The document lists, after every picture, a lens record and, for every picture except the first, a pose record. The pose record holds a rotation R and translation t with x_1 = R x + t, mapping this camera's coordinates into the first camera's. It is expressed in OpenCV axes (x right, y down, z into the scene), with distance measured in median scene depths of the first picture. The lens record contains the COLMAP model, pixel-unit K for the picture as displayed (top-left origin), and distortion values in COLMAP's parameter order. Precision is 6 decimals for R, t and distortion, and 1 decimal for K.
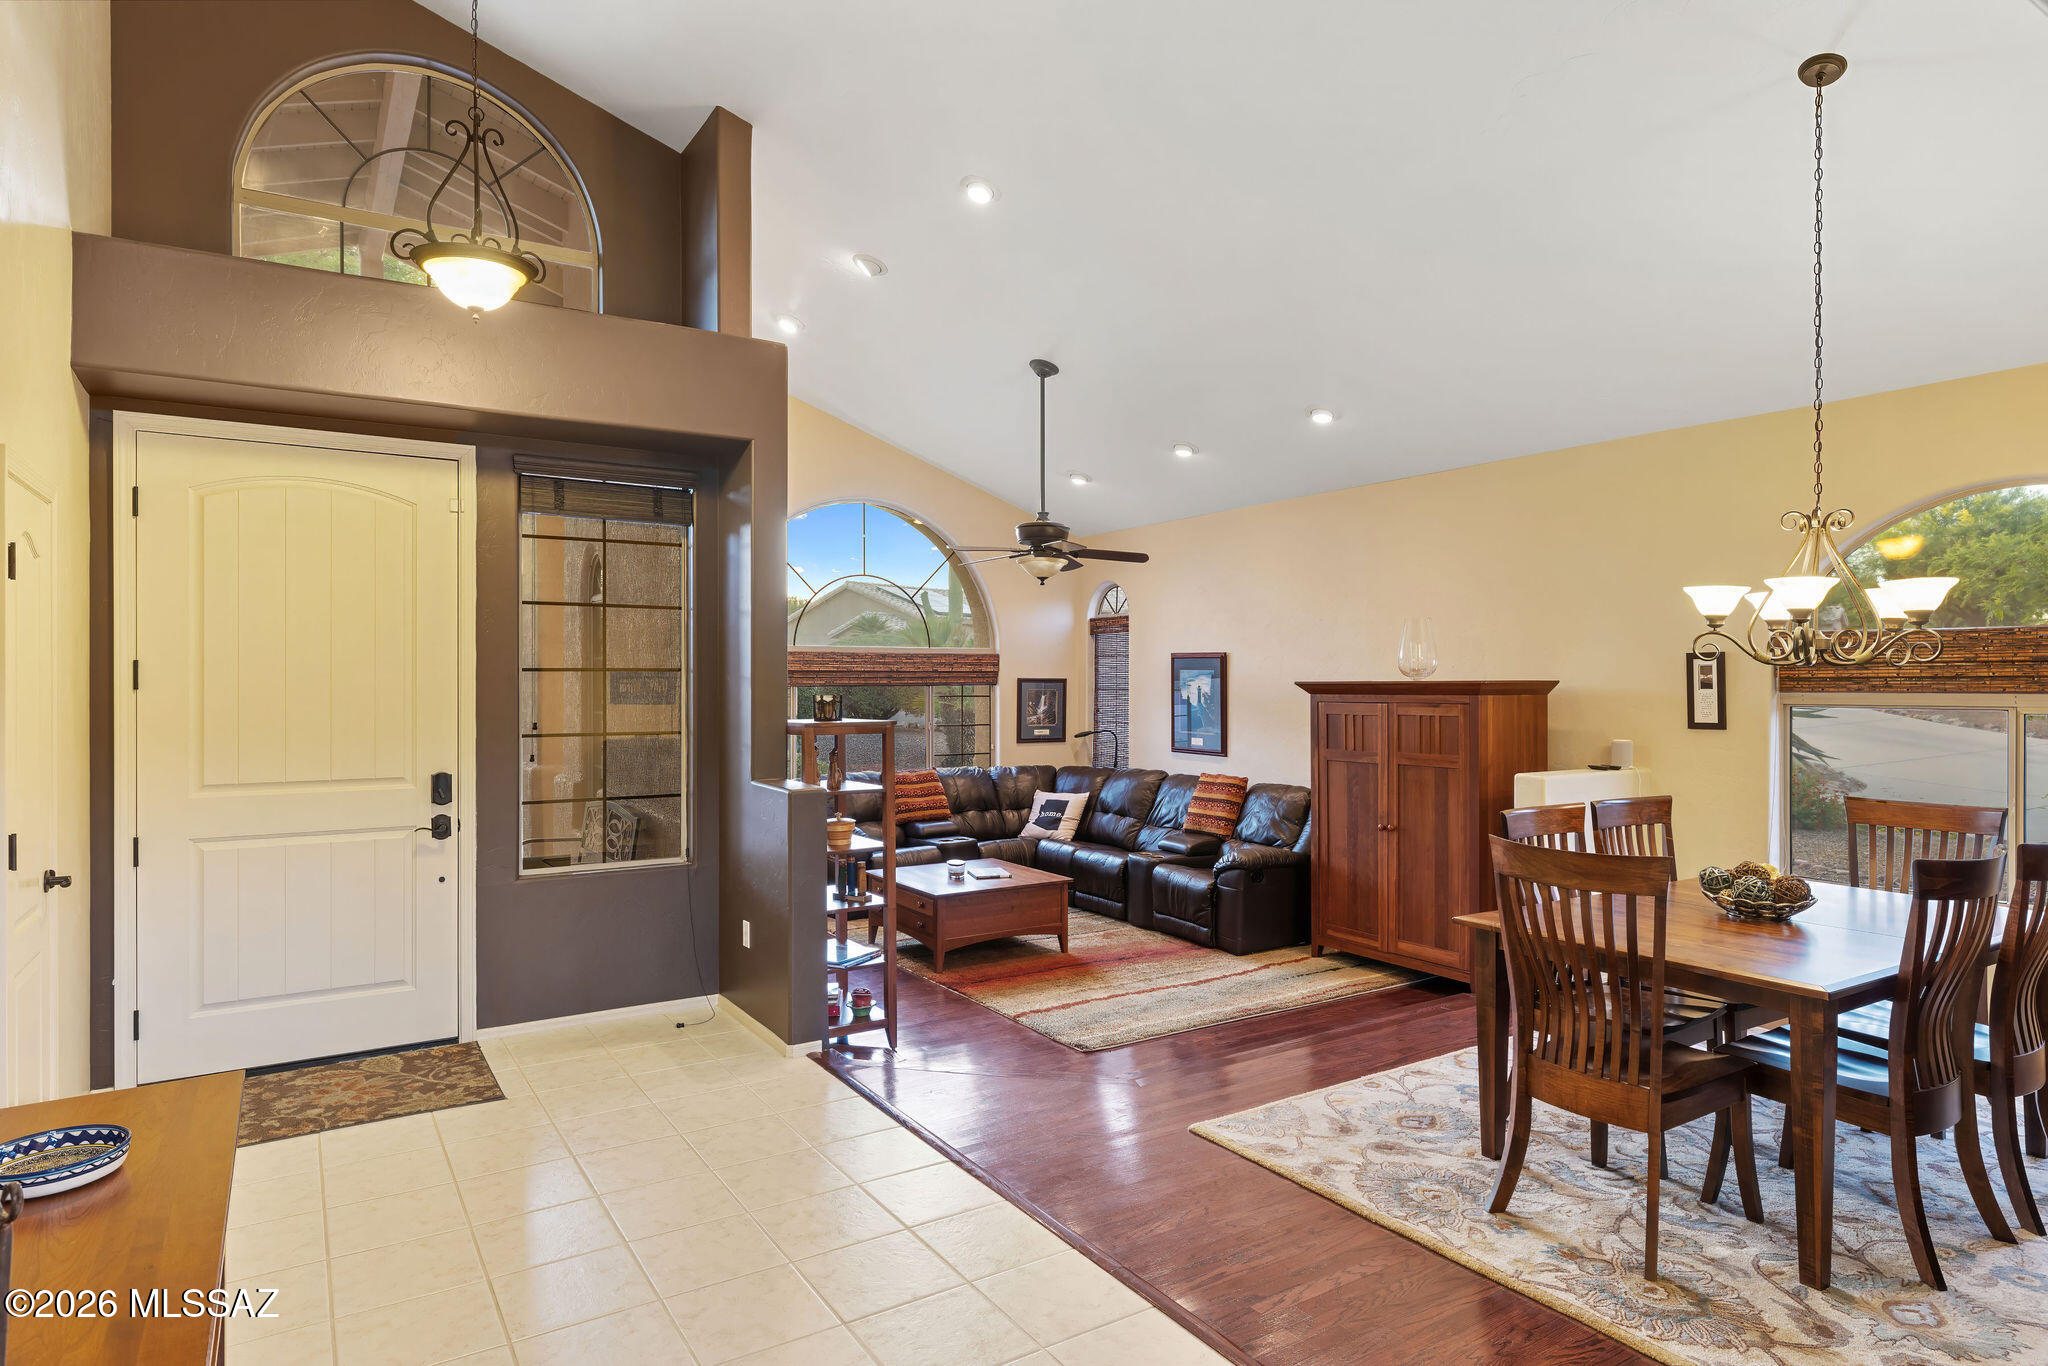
lens RADIAL K [[1152.4, 0, 1023.0], [0, 1152.4, 680.2], [0, 0, 1]] dist [-0.003169, -0.001442]
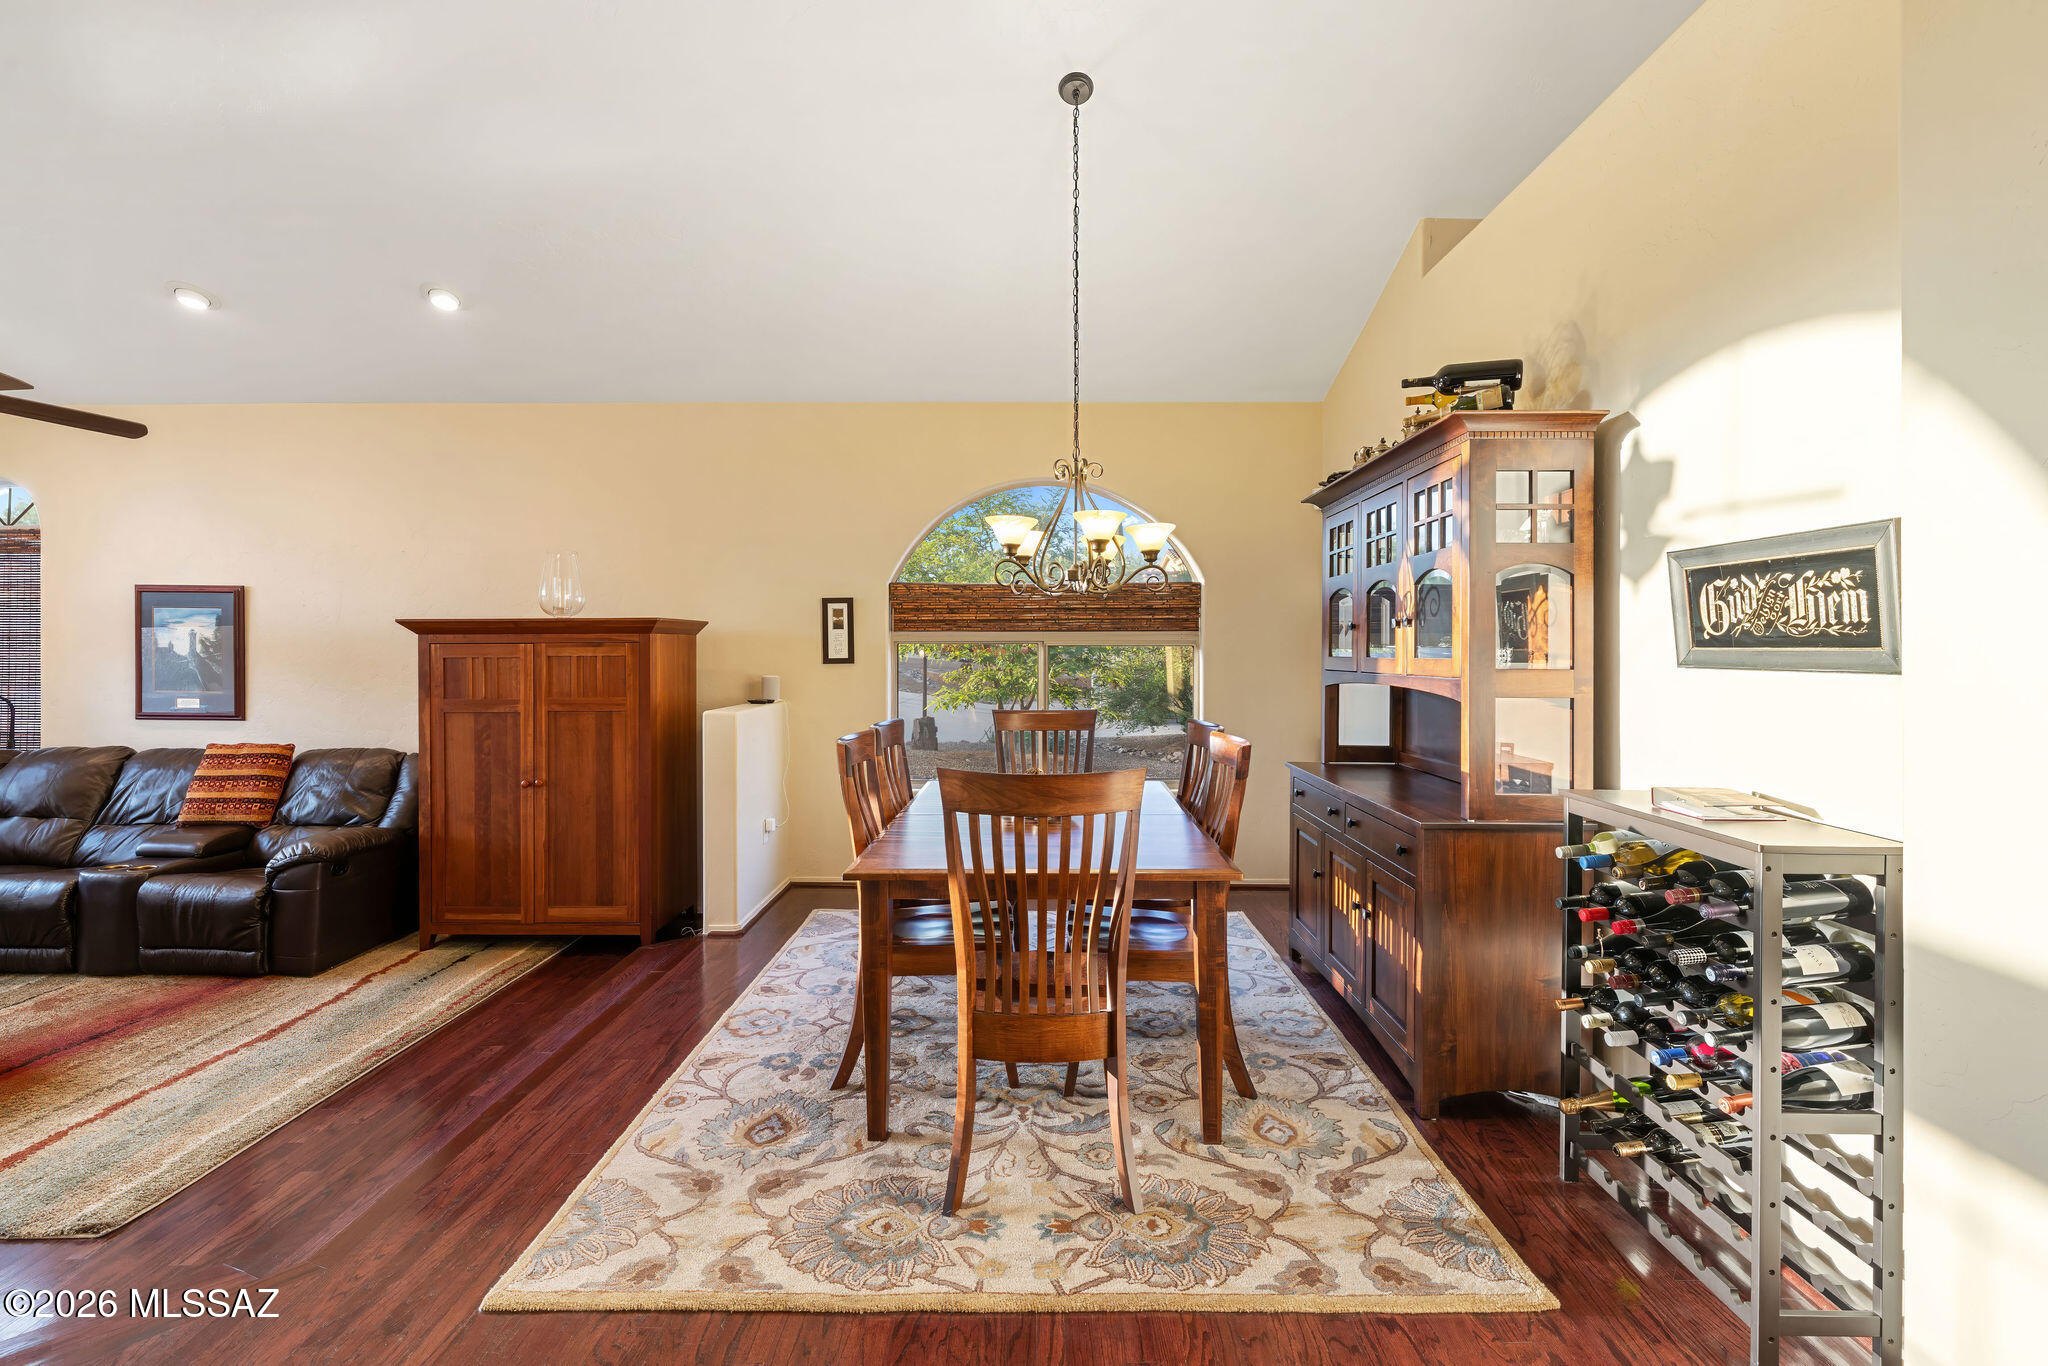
lens RADIAL K [[903.7, 0, 1035.1], [0, 903.7, 647.3], [0, 0, 1]] dist [0.000150, -0.000144]
pose [[0.543655, -0.001190, 0.839308, -0.055574], [0.000284, 0.999999, 0.001234, 0.020659], [-0.839309, -0.000433, 0.543655, 0.277033]]
